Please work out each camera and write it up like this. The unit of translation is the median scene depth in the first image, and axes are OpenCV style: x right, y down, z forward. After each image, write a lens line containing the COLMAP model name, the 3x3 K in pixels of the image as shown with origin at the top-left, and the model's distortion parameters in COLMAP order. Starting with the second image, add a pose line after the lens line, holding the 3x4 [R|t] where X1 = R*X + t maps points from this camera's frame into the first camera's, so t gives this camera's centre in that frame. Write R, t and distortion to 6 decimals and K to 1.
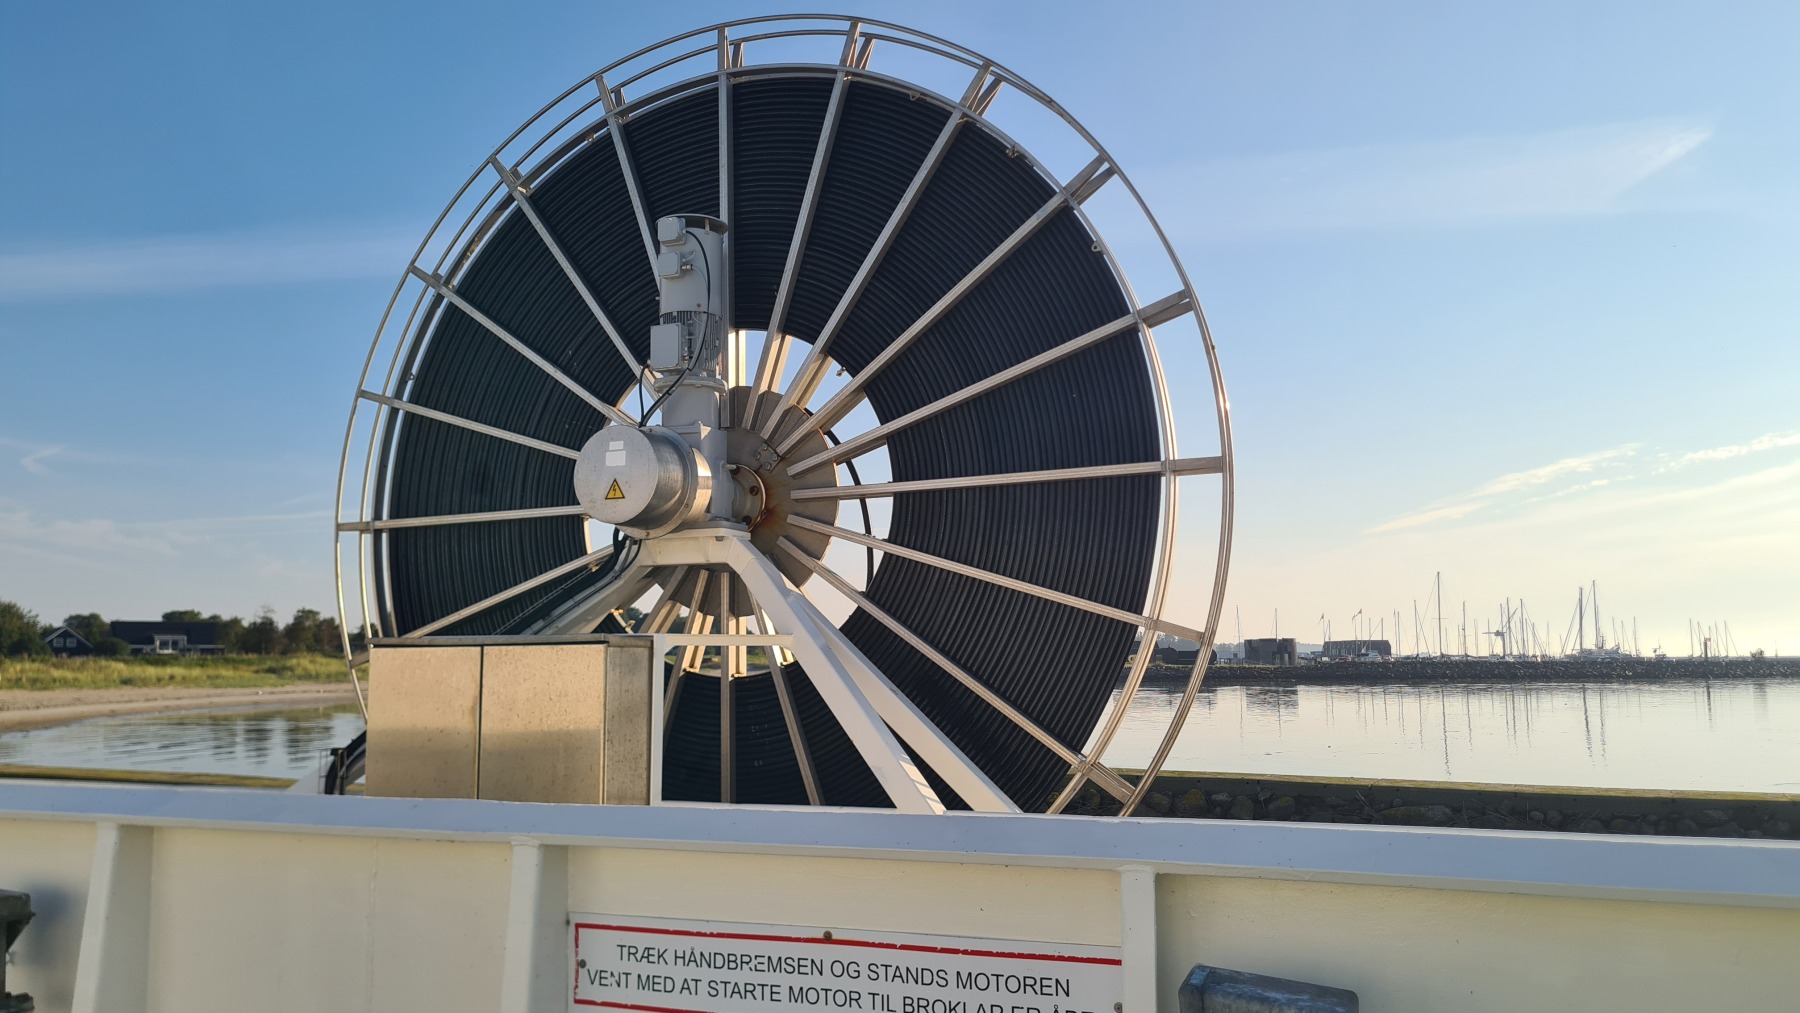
lens RADIAL K [[1329.5, 0, 900.0], [0, 1329.5, 506.5], [0, 0, 1]] dist [0.048873, -0.059452]
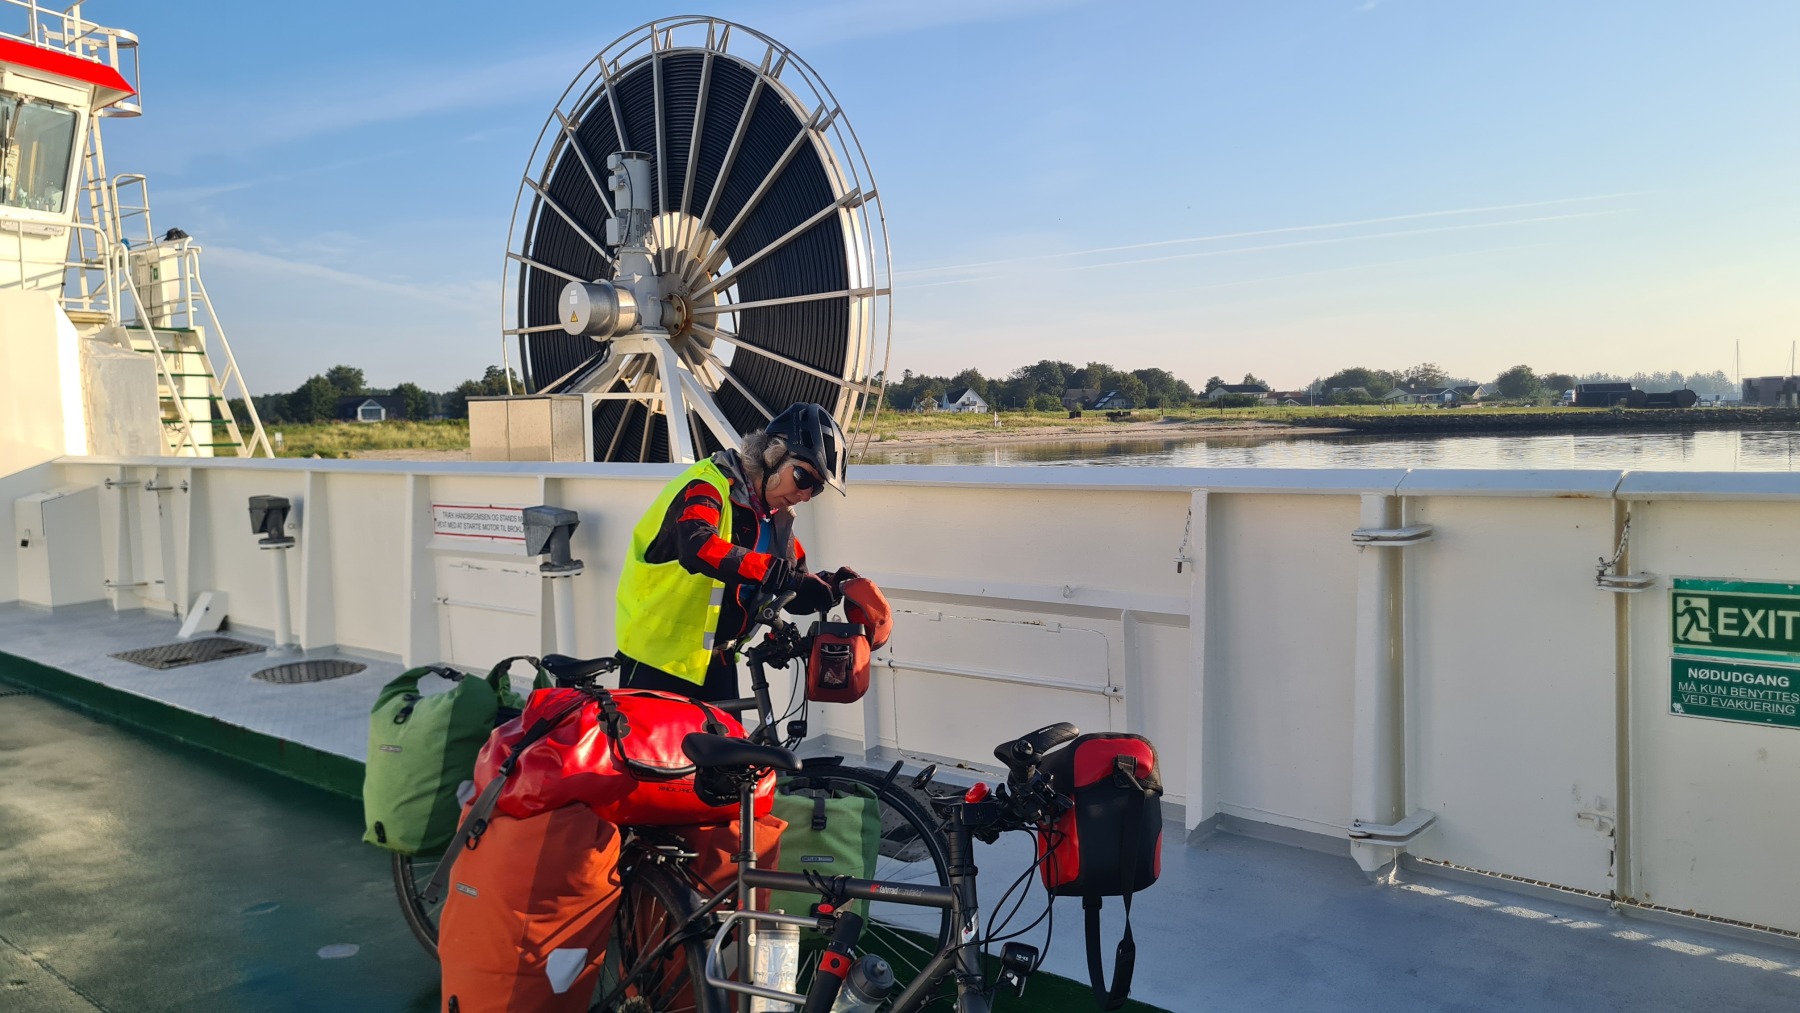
lens RADIAL K [[1329.5, 0, 900.0], [0, 1329.5, 506.5], [0, 0, 1]] dist [0.048873, -0.059452]
pose [[0.945063, 0.014998, -0.326544, 0.889489], [0.046059, 0.982871, 0.178444, -0.067548], [0.323627, -0.183681, 0.928185, -0.687328]]
